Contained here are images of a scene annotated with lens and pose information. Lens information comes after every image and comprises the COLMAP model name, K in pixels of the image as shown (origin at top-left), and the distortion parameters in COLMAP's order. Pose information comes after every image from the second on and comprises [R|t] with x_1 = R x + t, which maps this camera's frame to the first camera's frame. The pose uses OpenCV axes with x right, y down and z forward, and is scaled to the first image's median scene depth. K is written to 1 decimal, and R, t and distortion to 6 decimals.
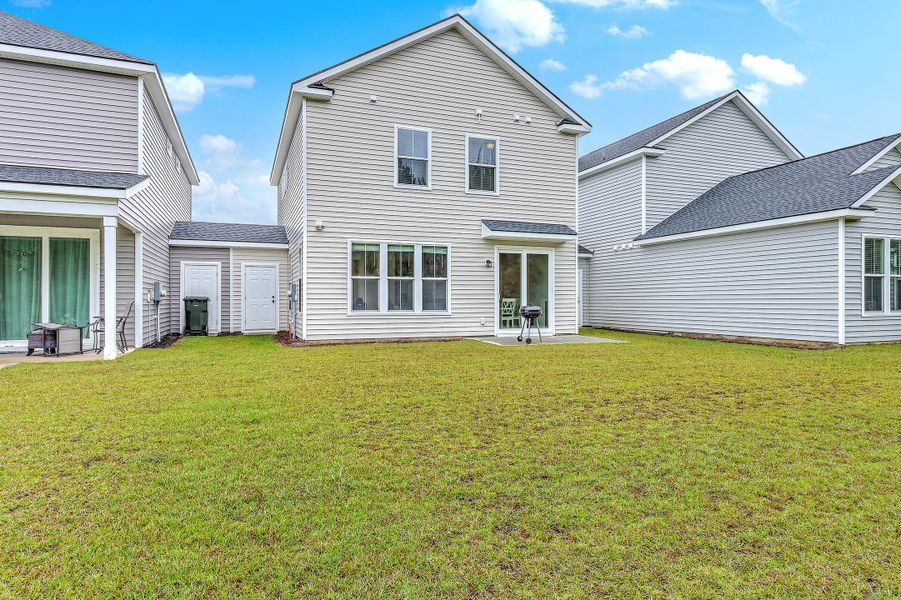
lens RADIAL K [[534.8, 0, 449.8], [0, 534.8, 301.6], [0, 0, 1]] dist [0.028963, -0.001759]
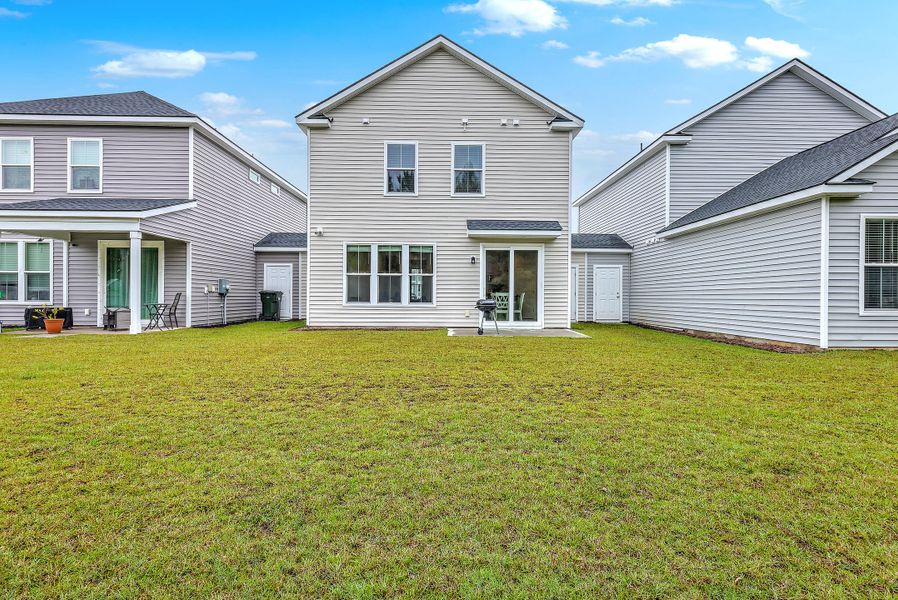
lens RADIAL K [[471.9, 0, 451.5], [0, 471.9, 298.3], [0, 0, 1]] dist [0.022519, 0.001889]
pose [[0.936445, 0.007827, -0.350728, 0.380648], [-0.007935, 0.999968, 0.001129, 0.004918], [0.350726, 0.001726, 0.936477, 0.097088]]
